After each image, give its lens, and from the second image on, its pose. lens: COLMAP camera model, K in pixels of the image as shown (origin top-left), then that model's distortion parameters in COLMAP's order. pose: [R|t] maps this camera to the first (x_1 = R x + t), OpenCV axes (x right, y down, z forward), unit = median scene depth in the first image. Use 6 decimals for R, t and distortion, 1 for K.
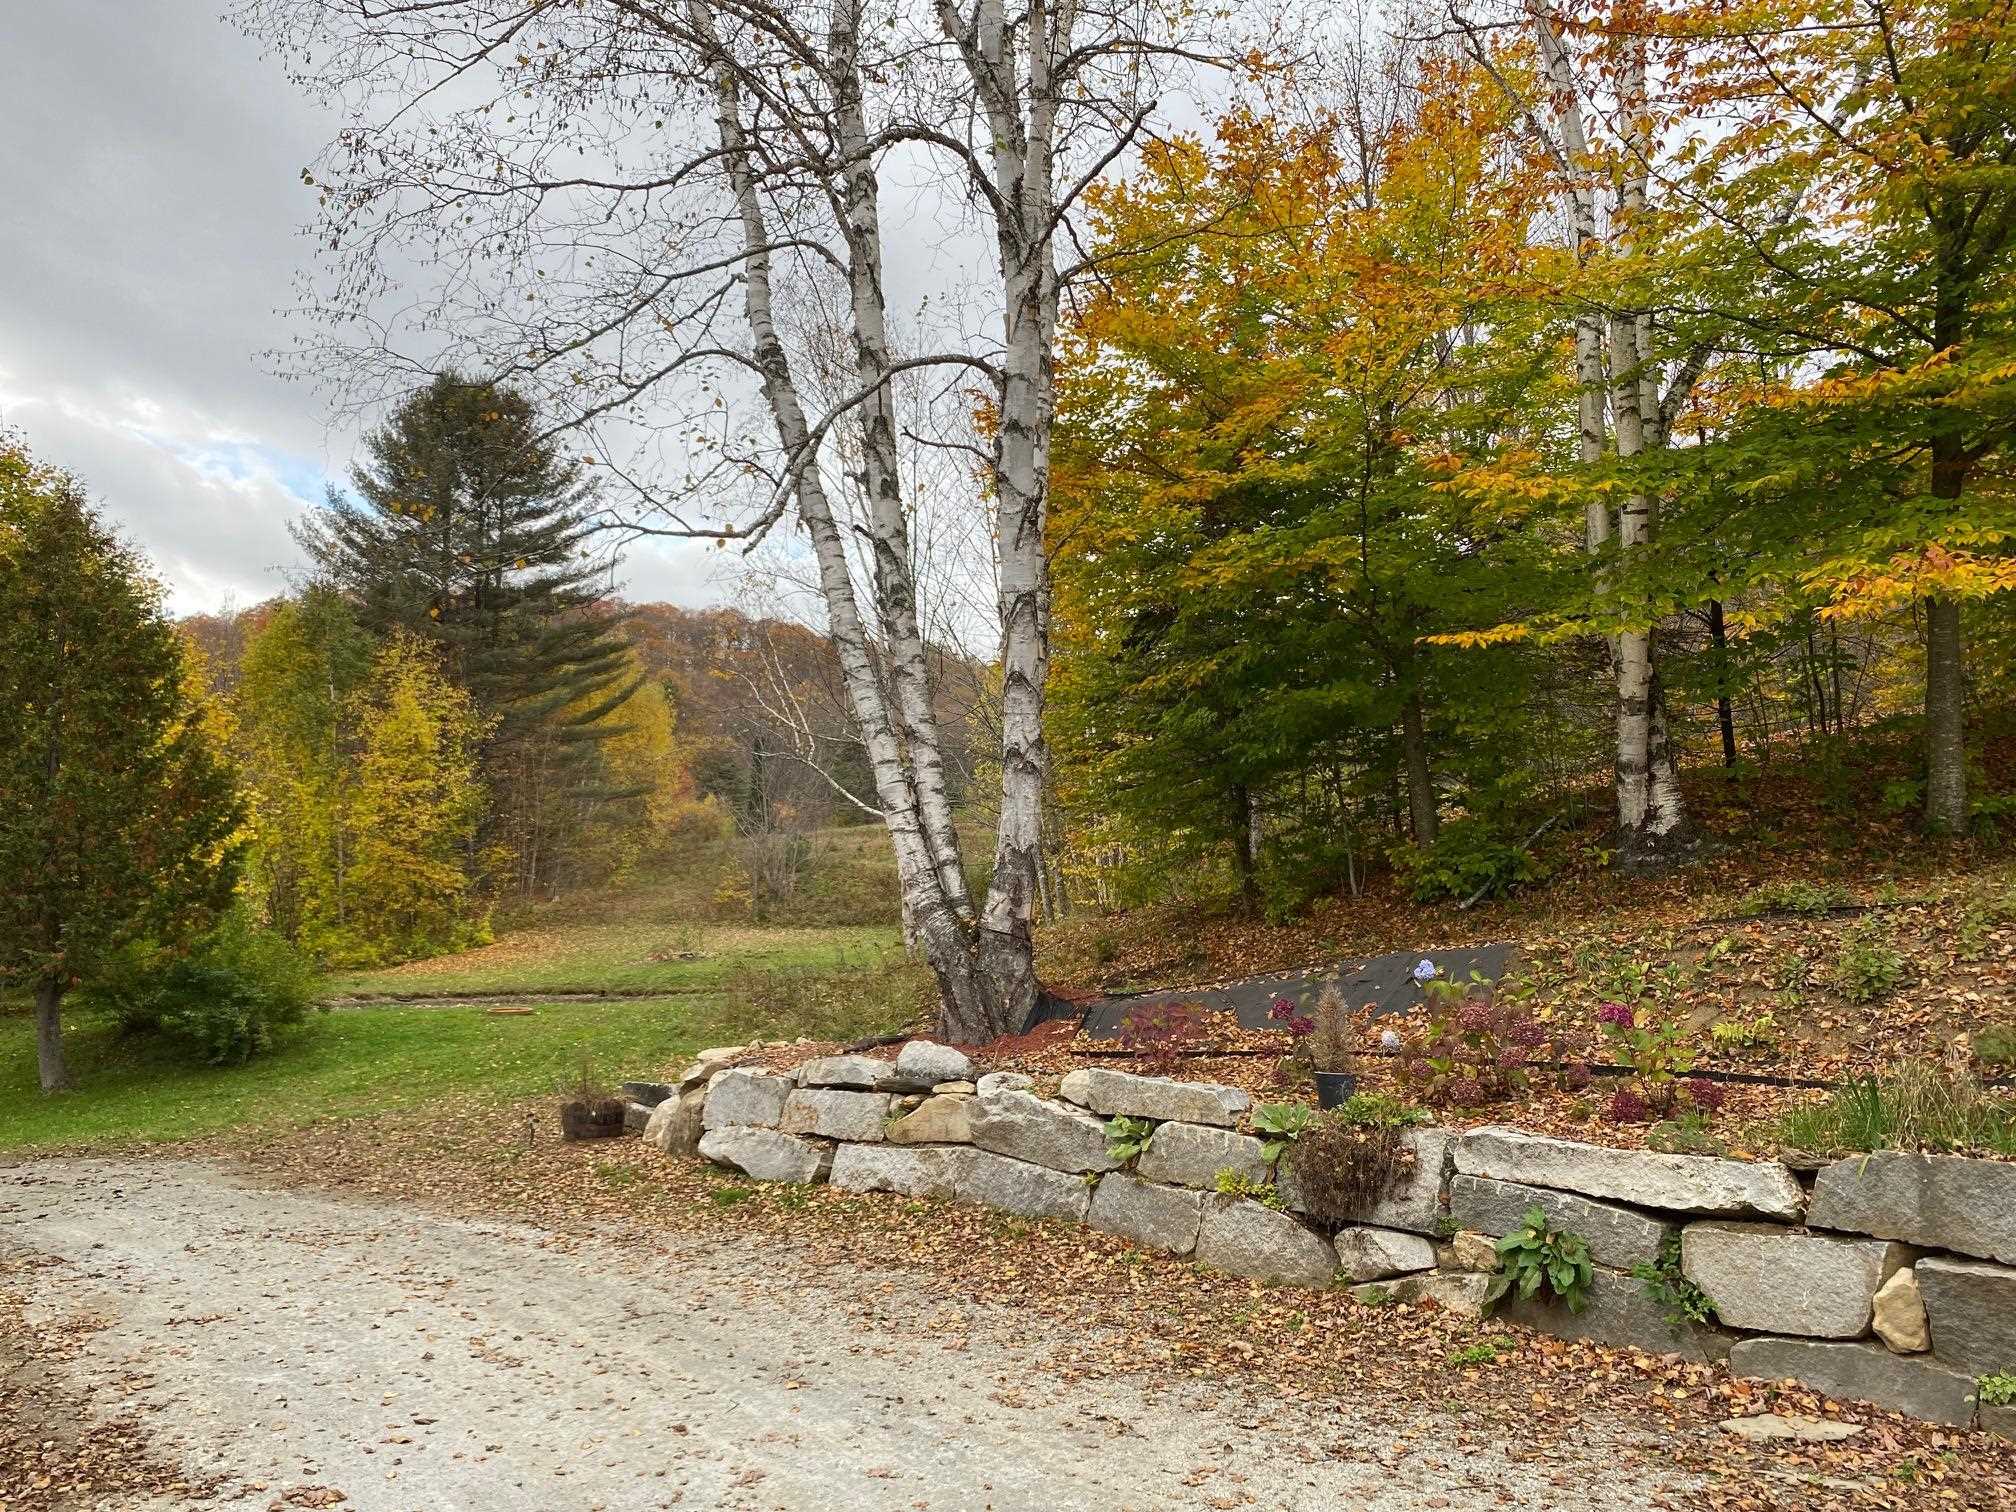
lens RADIAL K [[1531.9, 0, 999.5], [0, 1531.9, 744.2], [0, 0, 1]] dist [0.008060, -0.005874]
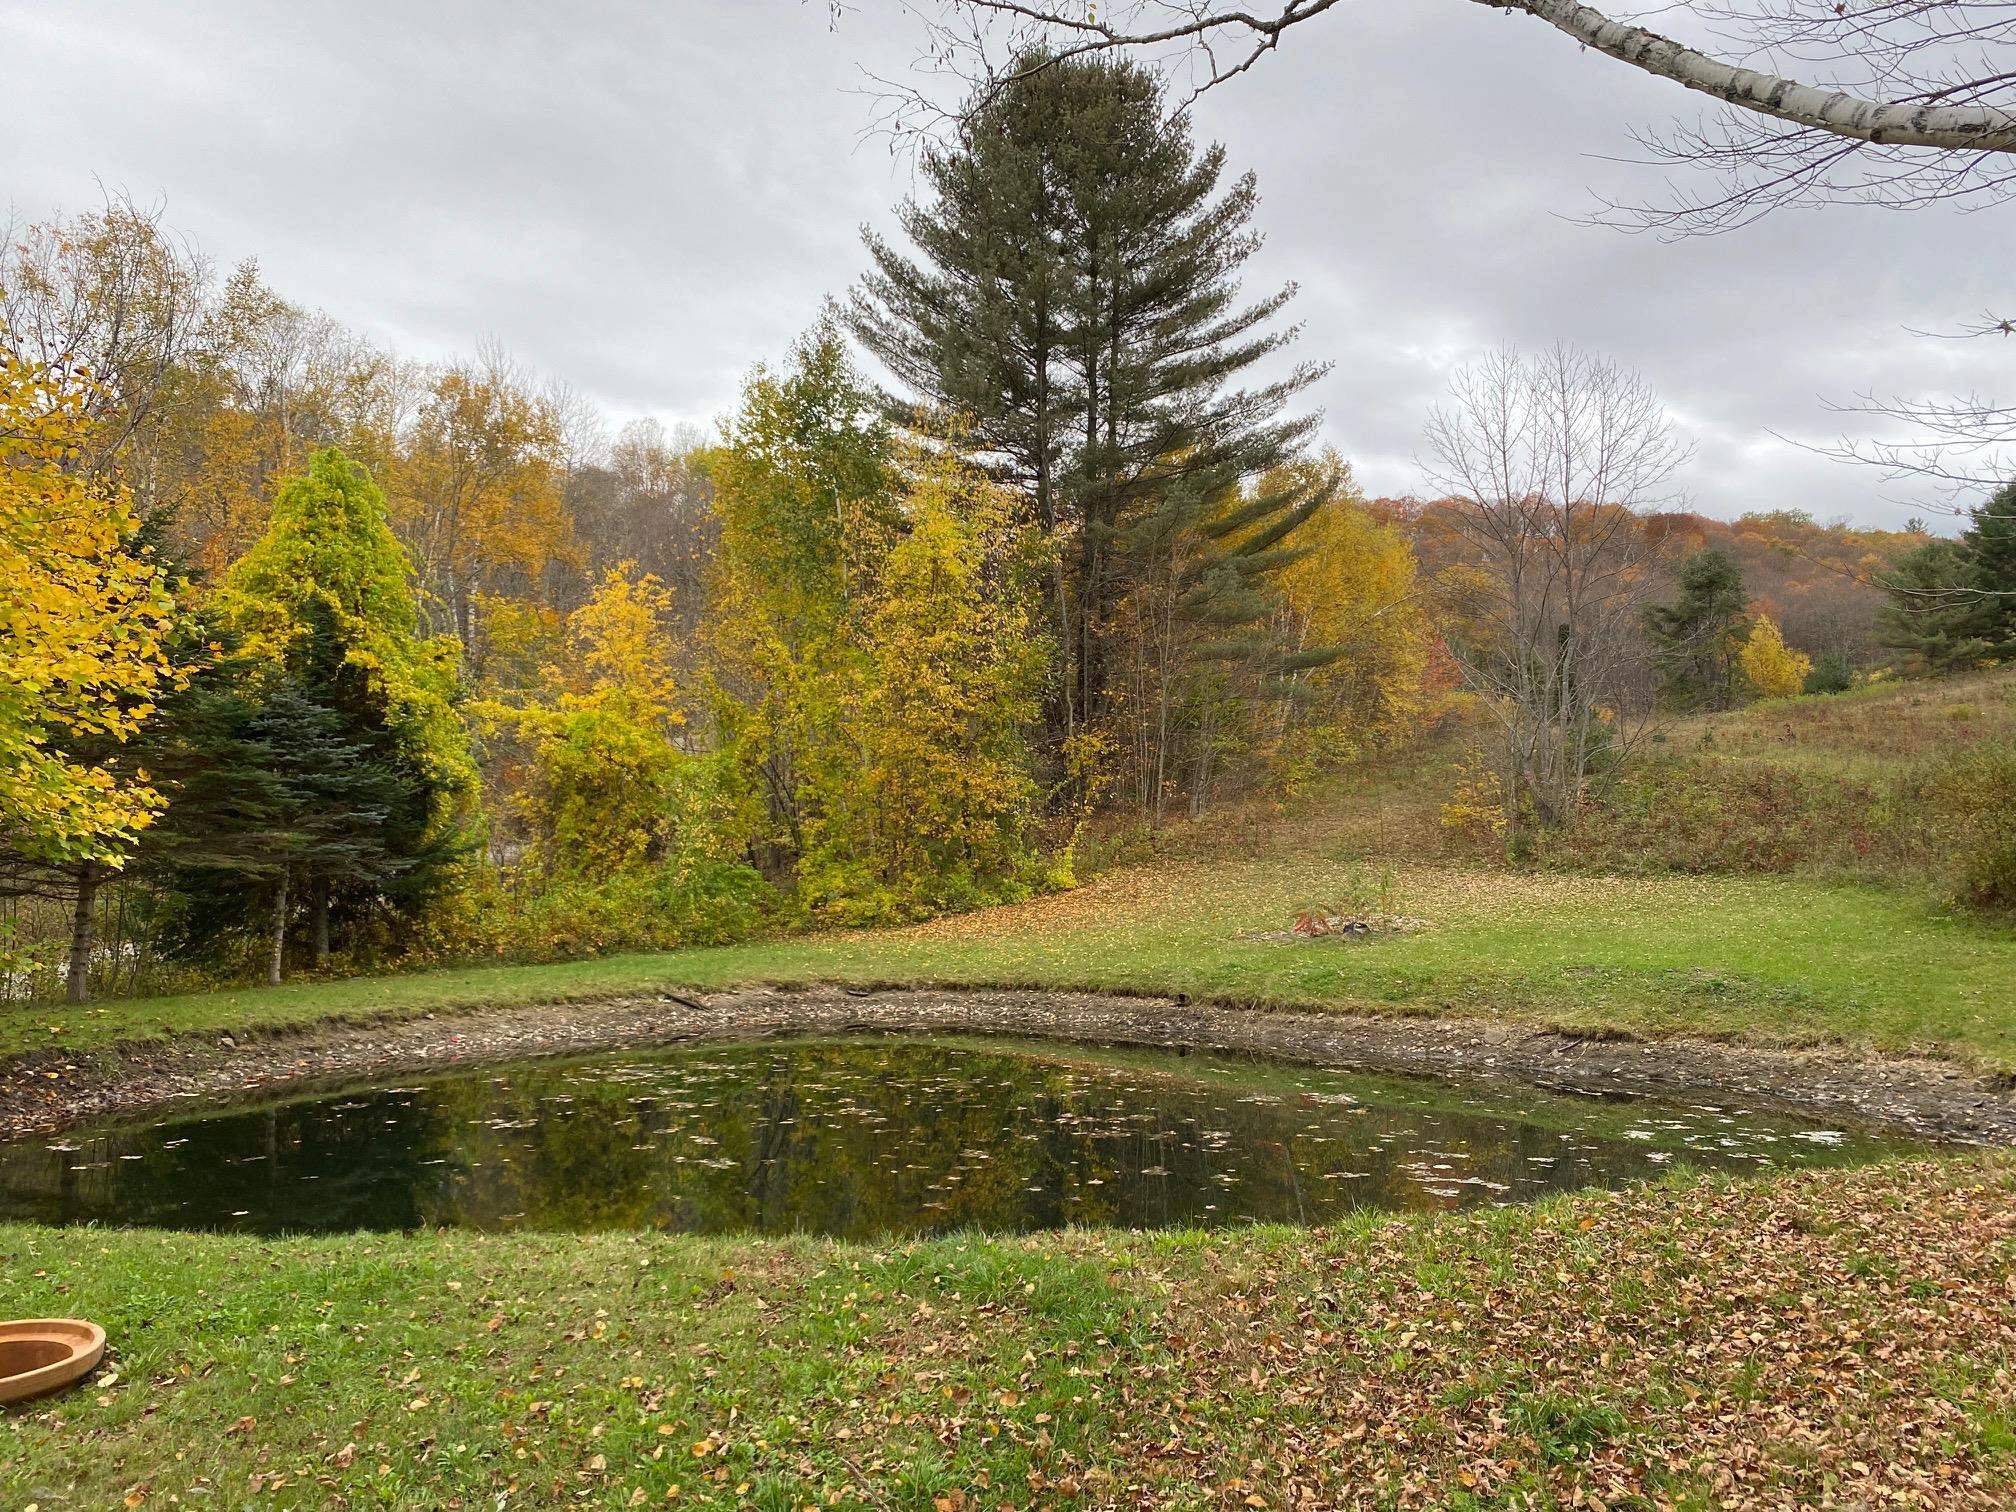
lens RADIAL K [[1555.4, 0, 1024.6], [0, 1555.4, 710.5], [0, 0, 1]] dist [0.060142, -0.004335]
pose [[0.879363, -0.029592, -0.475232, -0.043934], [0.044687, 0.998791, 0.020495, 0.043632], [0.474051, -0.039259, 0.879622, 0.438642]]
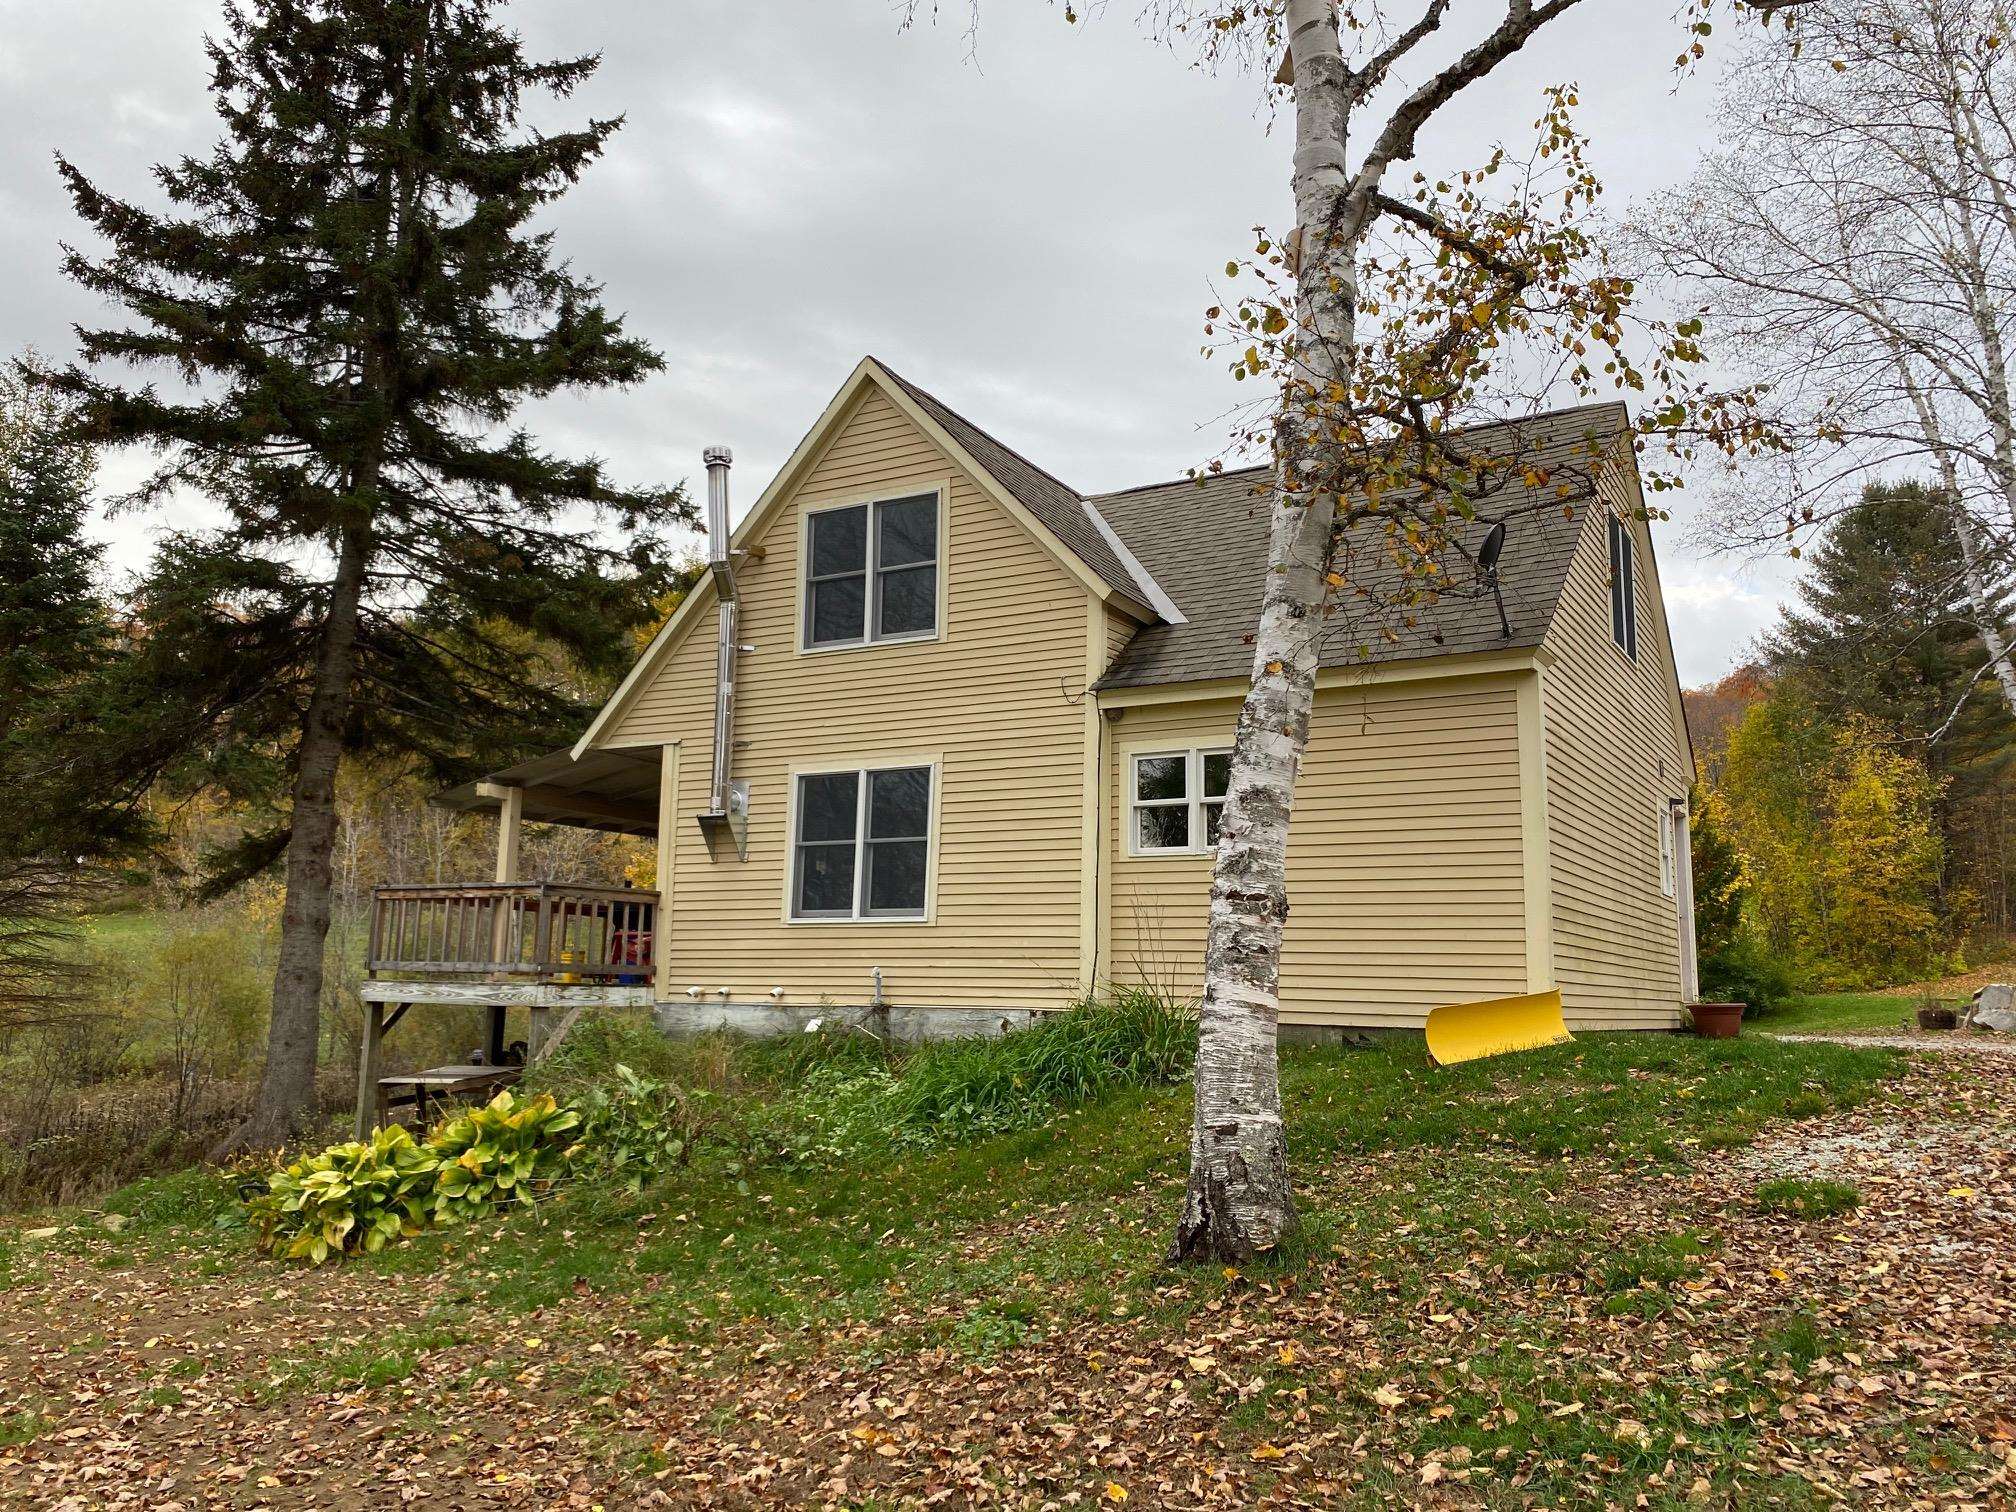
lens RADIAL K [[1531.9, 0, 999.5], [0, 1531.9, 744.2], [0, 0, 1]] dist [0.008060, -0.005874]
pose [[0.614151, -0.106532, -0.781965, 0.148506], [0.076544, 0.994216, -0.075331, -0.011223], [0.785468, -0.013590, 0.618753, -0.295616]]
